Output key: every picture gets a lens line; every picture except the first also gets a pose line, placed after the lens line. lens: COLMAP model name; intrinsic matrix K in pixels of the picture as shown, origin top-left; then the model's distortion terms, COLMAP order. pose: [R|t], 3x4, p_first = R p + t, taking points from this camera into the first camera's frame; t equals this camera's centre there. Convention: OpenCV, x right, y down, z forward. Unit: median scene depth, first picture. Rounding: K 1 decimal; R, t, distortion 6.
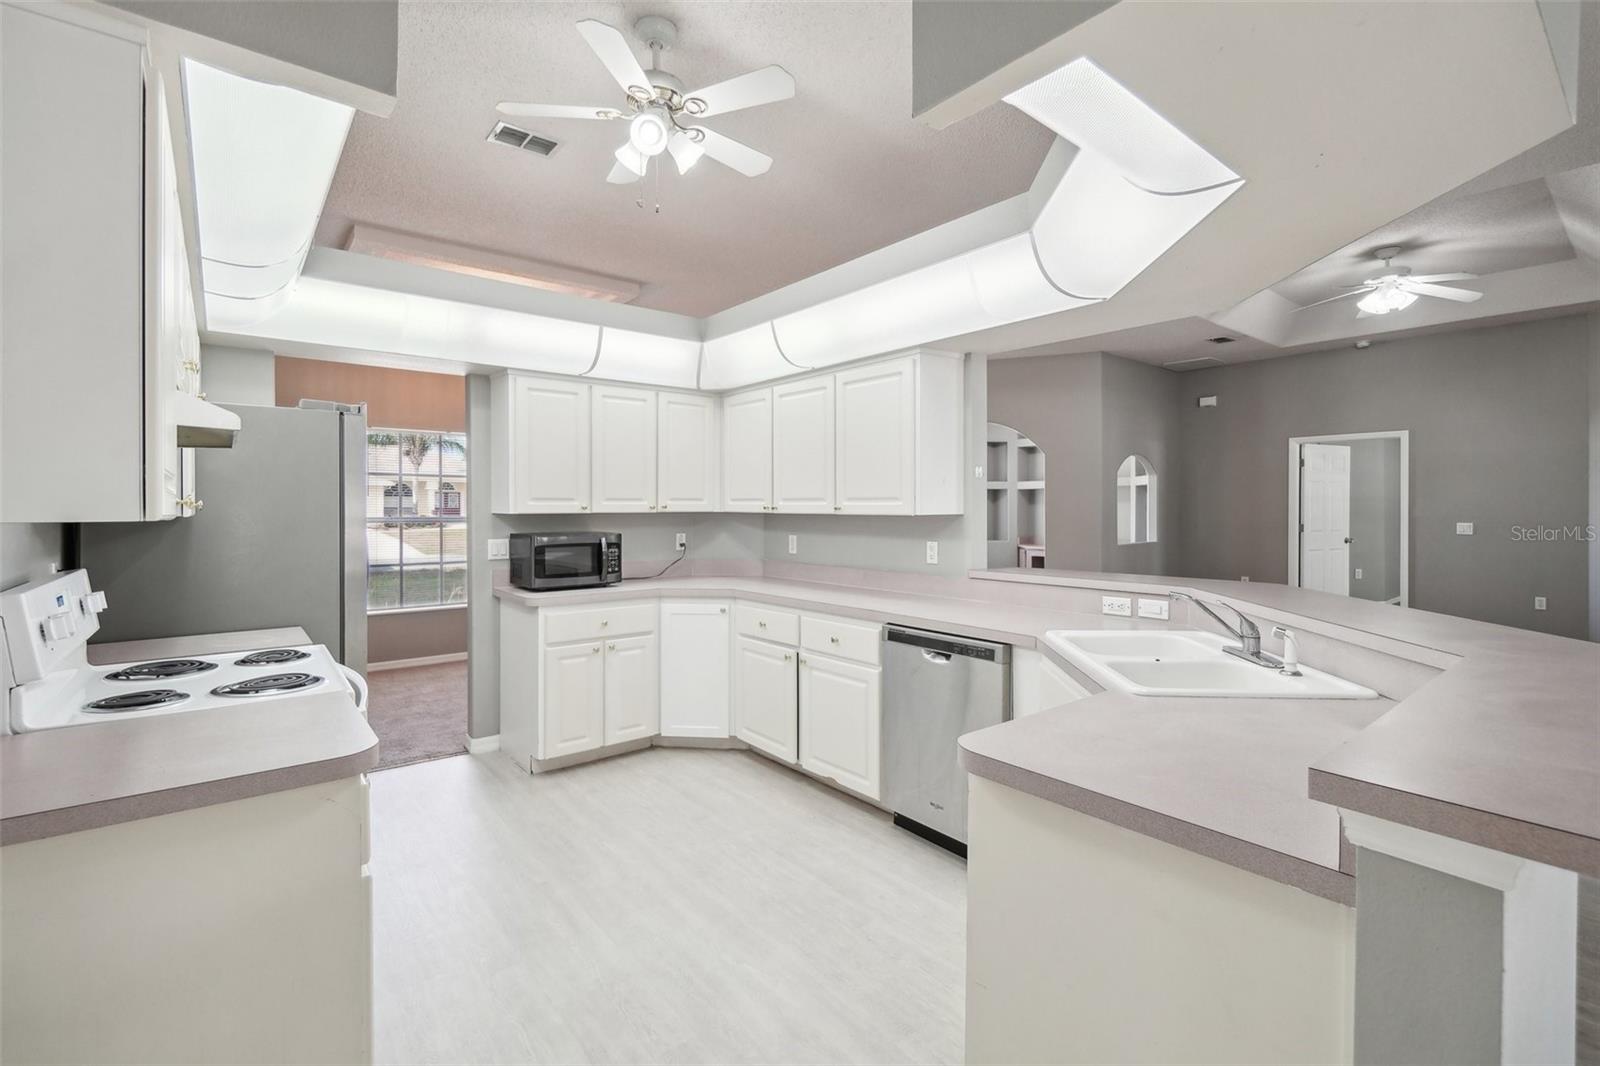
lens RADIAL K [[717.8, 0, 806.4], [0, 717.8, 524.0], [0, 0, 1]] dist [0.005005, 0.000347]
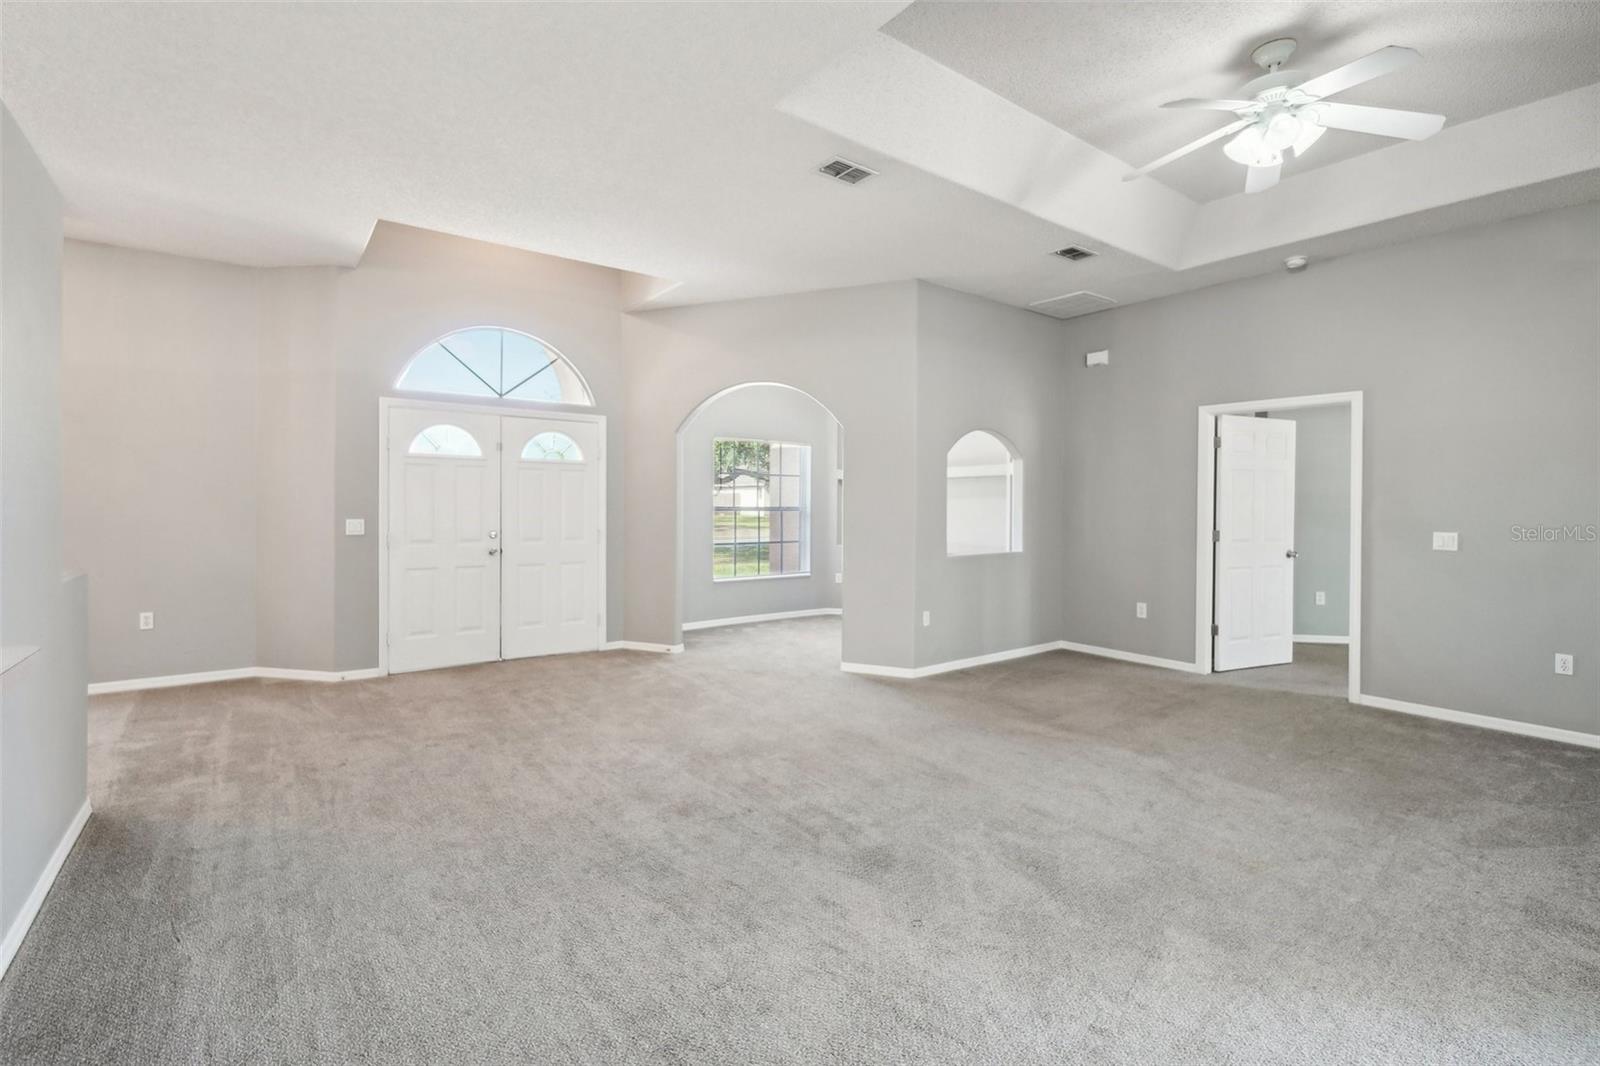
lens RADIAL K [[717.8, 0, 801.7], [0, 717.8, 521.4], [0, 0, 1]] dist [0.005005, 0.000347]
pose [[0.998834, 0.012898, -0.046532, 0.333906], [-0.012891, 0.999917, 0.000459, -0.004093], [0.046534, 0.000141, 0.998917, 0.299196]]
